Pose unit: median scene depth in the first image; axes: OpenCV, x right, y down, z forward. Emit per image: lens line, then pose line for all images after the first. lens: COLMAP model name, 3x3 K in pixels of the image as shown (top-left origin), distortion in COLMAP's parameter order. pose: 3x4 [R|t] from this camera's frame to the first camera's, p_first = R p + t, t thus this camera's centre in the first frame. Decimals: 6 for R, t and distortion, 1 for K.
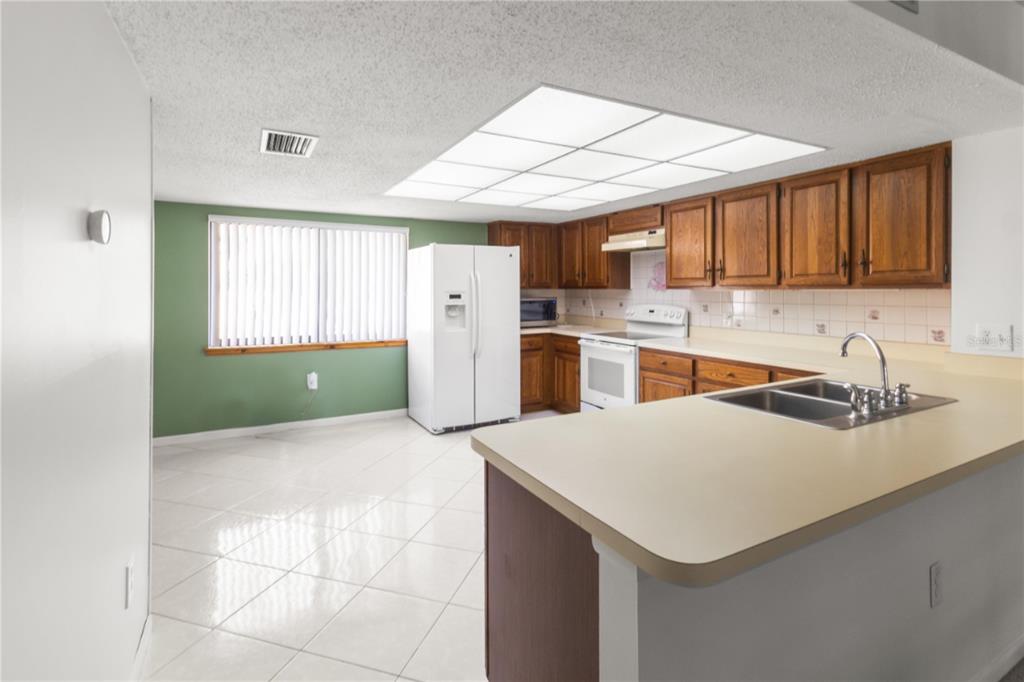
lens RADIAL K [[486.4, 0, 508.0], [0, 486.4, 287.3], [0, 0, 1]] dist [0.010838, 0.001500]
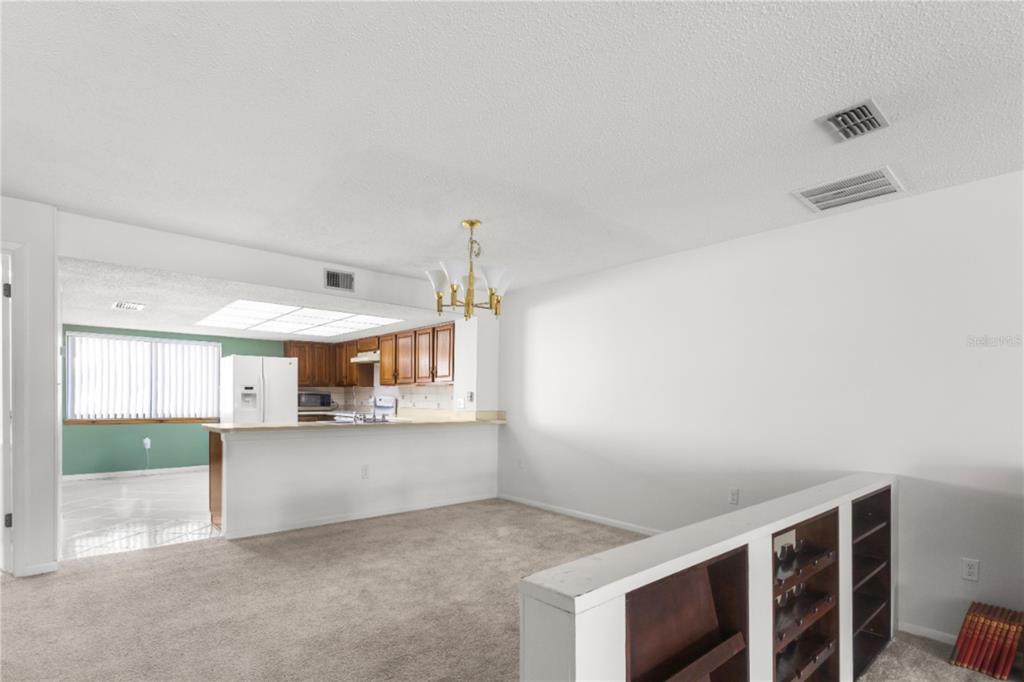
lens RADIAL K [[486.4, 0, 496.4], [0, 486.4, 403.9], [0, 0, 1]] dist [0.010838, 0.001500]
pose [[0.974485, 0.010467, 0.224210, 0.321714], [-0.013856, 0.999812, 0.013549, 0.037382], [-0.224026, -0.016310, 0.974447, -0.733391]]
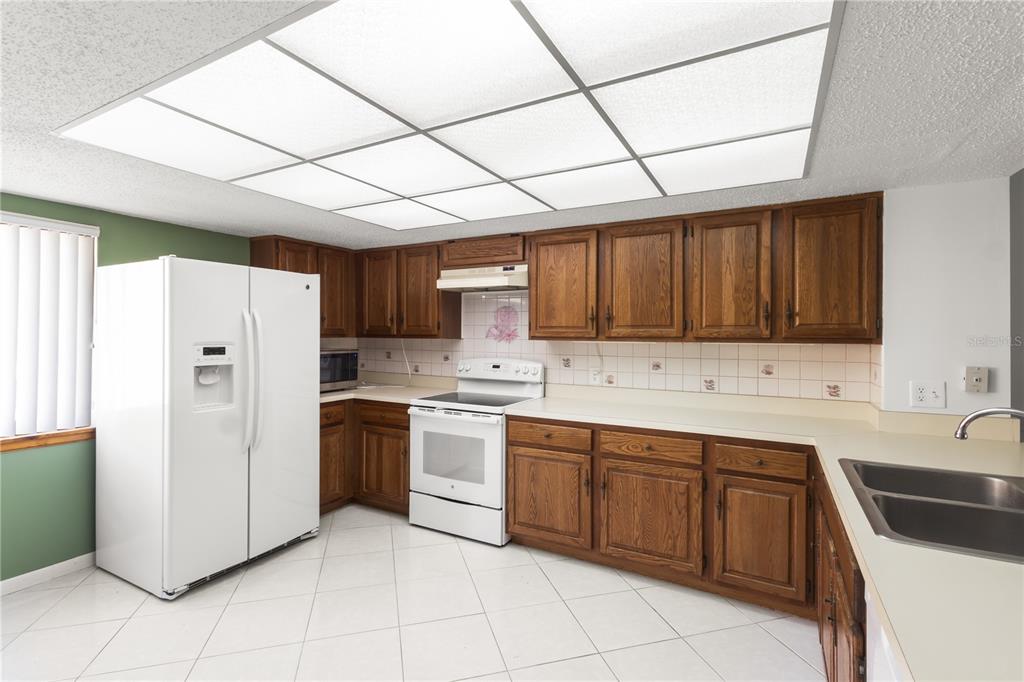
lens RADIAL K [[486.4, 0, 516.1], [0, 486.4, 336.4], [0, 0, 1]] dist [0.010838, 0.001500]
pose [[0.843145, 0.007659, 0.537631, -0.117813], [-0.010768, 0.999939, 0.002642, -0.003759], [-0.537578, -0.008017, 0.843176, 0.310054]]
